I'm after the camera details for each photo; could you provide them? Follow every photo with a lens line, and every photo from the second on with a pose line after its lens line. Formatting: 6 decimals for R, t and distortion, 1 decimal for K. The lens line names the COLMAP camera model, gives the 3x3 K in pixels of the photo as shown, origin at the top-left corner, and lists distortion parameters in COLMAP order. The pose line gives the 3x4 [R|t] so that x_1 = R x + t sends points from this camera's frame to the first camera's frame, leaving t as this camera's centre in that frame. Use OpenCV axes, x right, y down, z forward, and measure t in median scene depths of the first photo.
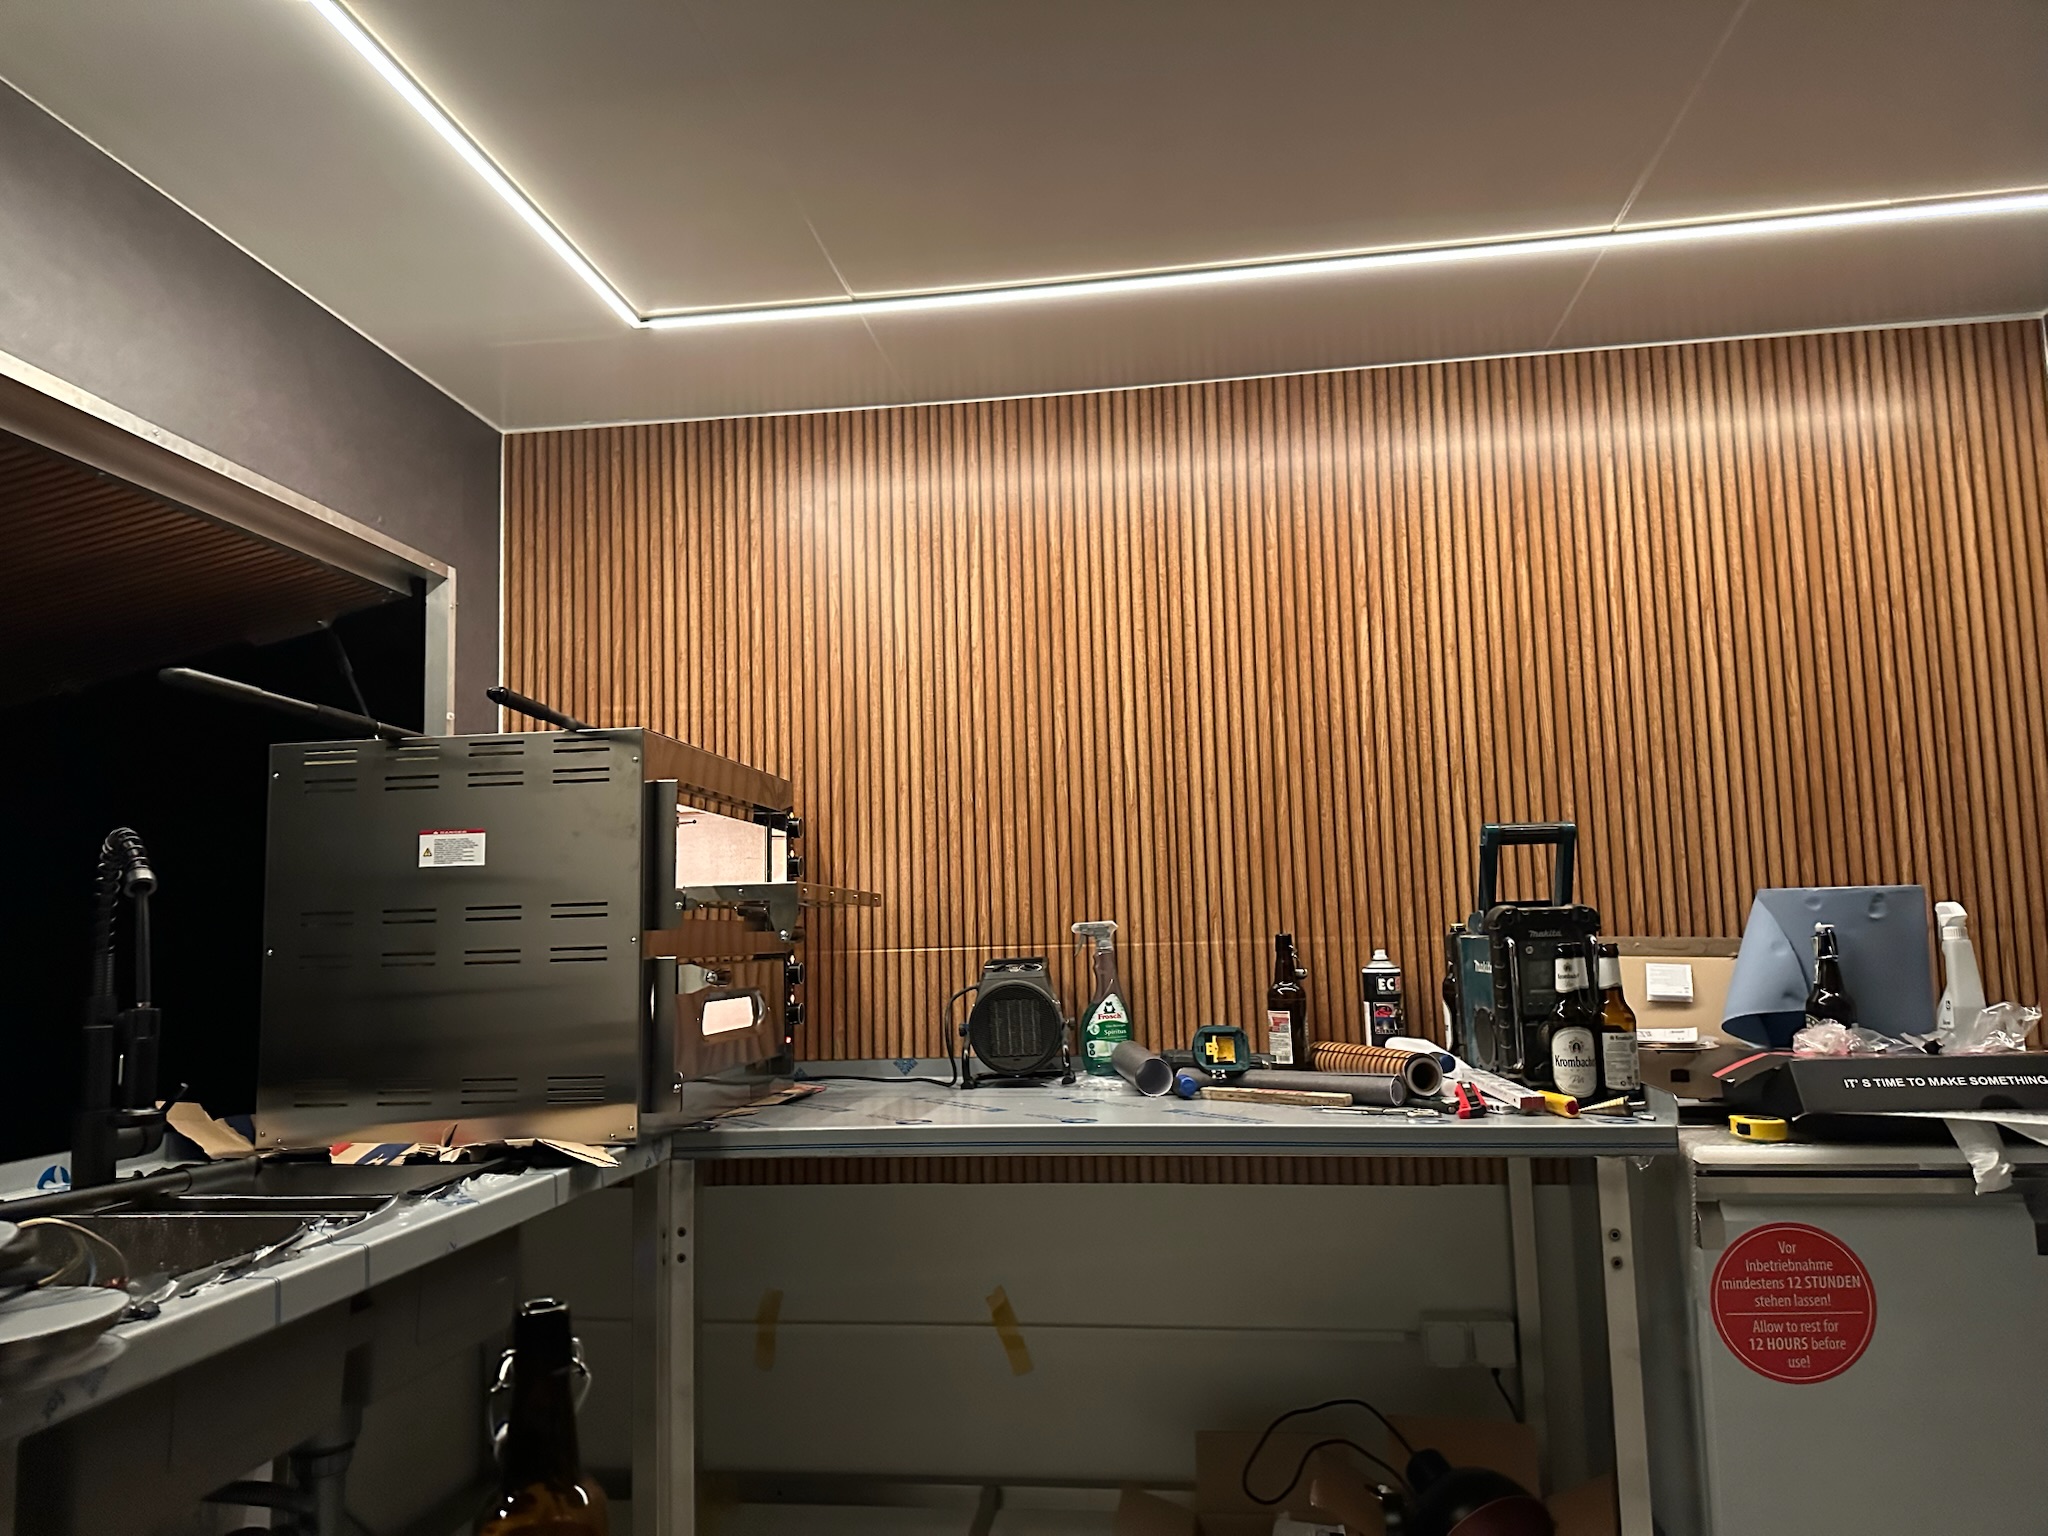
lens RADIAL K [[1443.2, 0, 1024.0], [0, 1443.2, 768.0], [0, 0, 1]] dist [0.137390, -0.150359]
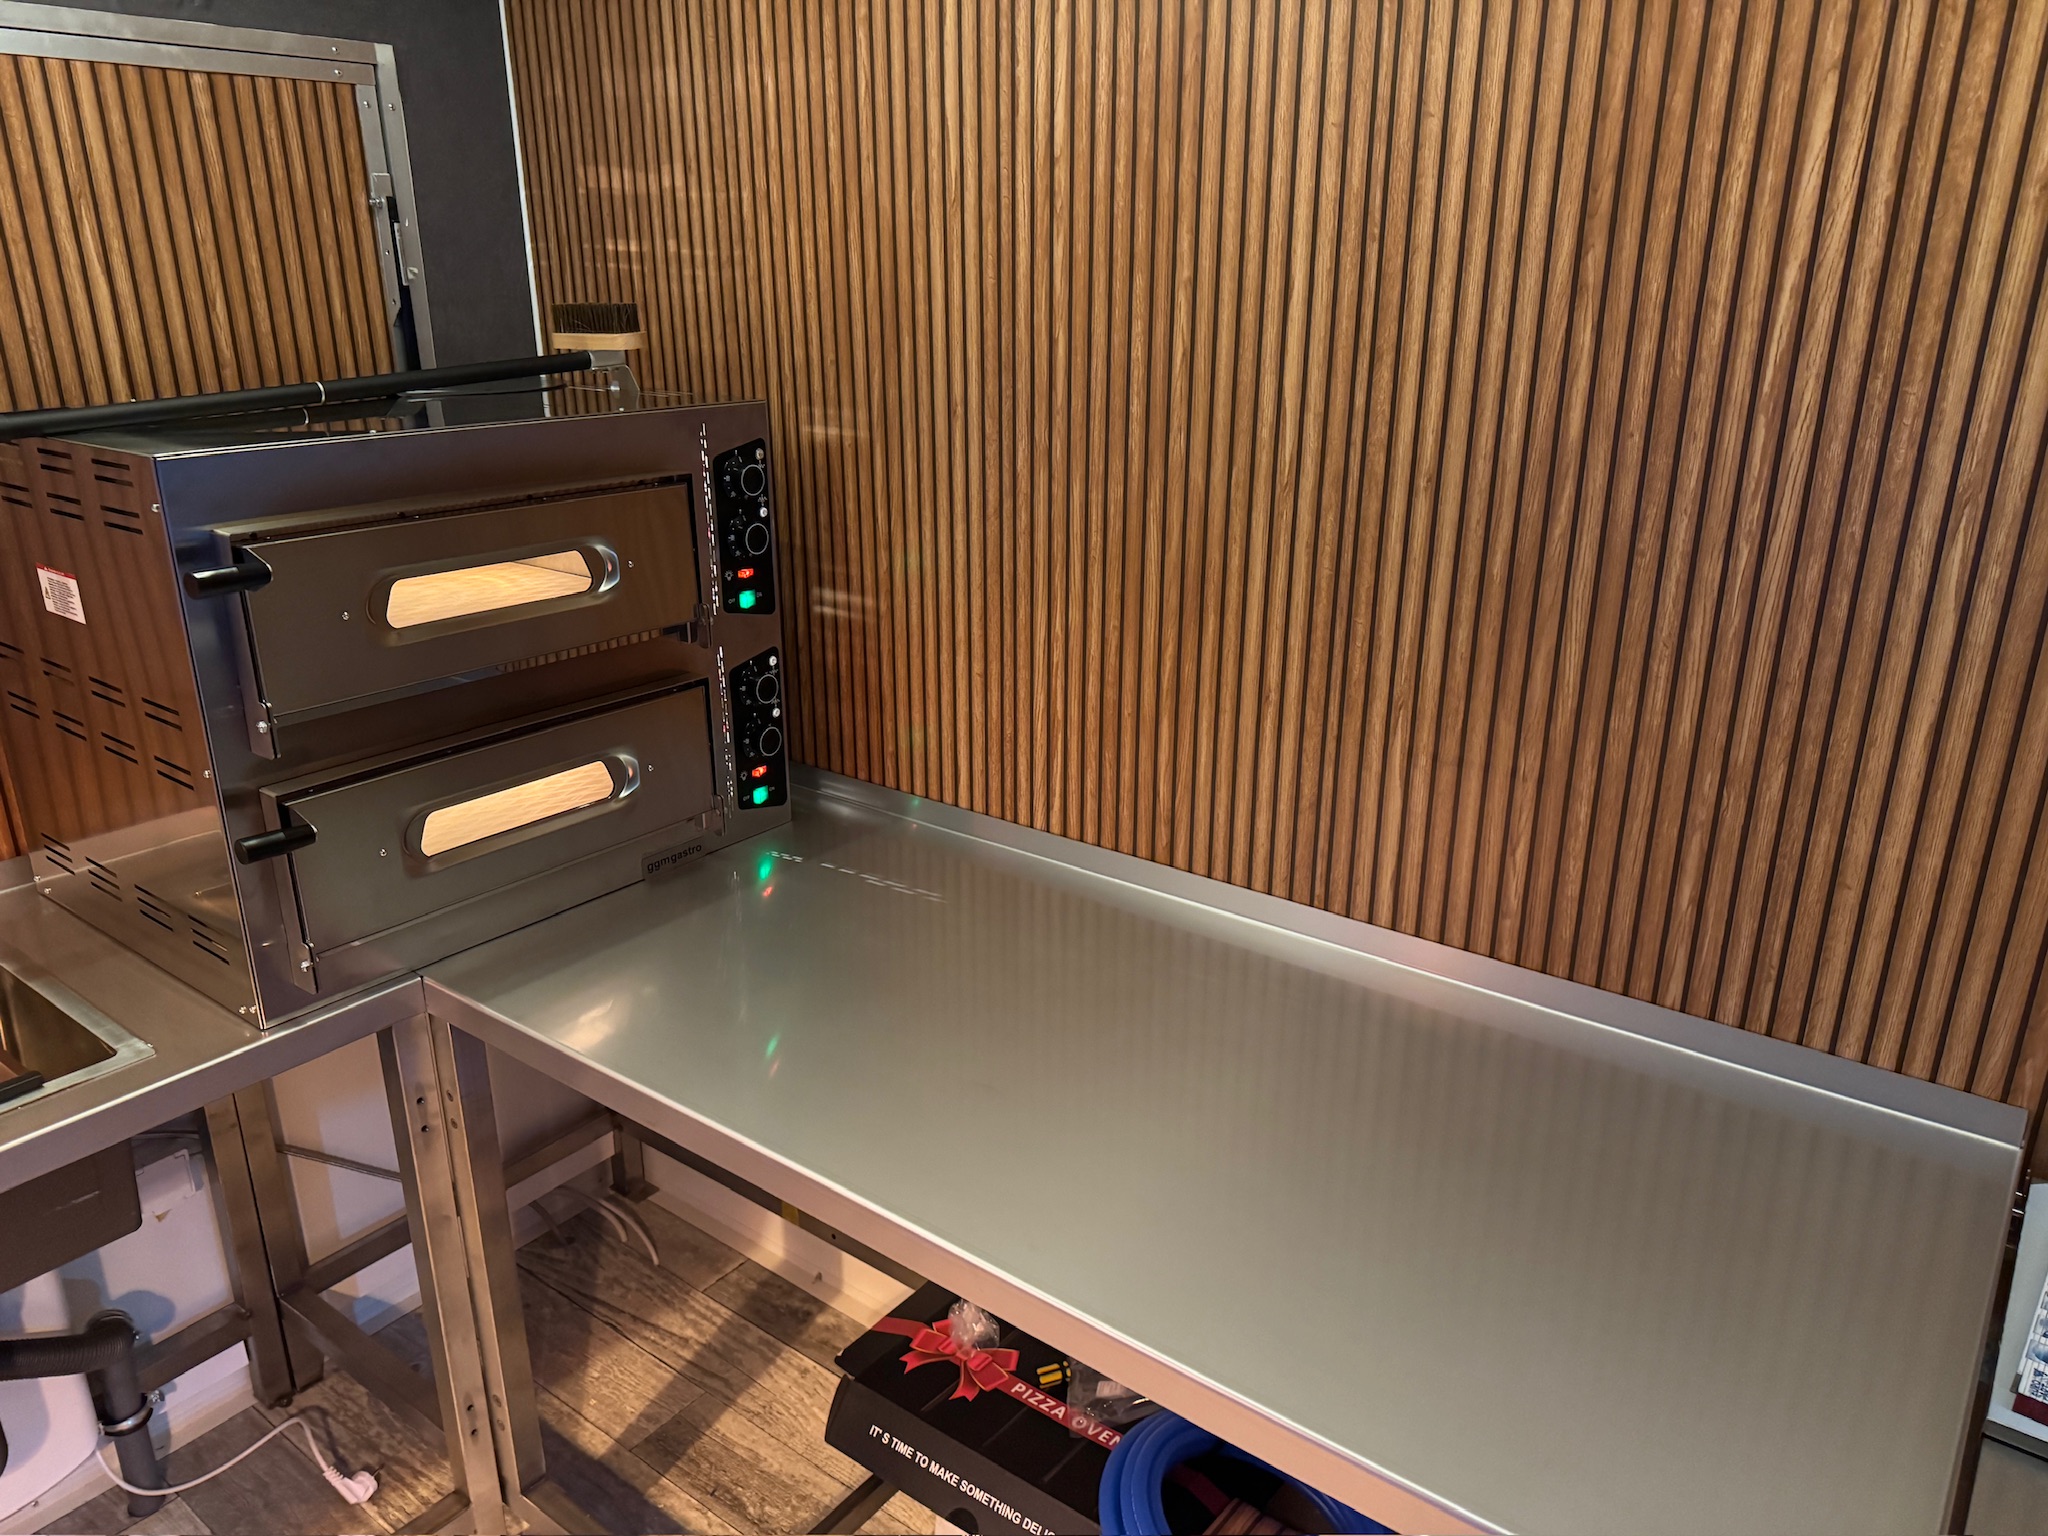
lens RADIAL K [[1429.3, 0, 1011.0], [0, 1429.3, 778.8], [0, 0, 1]] dist [0.073383, -0.111861]
pose [[0.872539, 0.186571, -0.451517, 0.247196], [0.039473, 0.894264, 0.445796, -0.119867], [0.486948, -0.406797, 0.772915, 0.478509]]
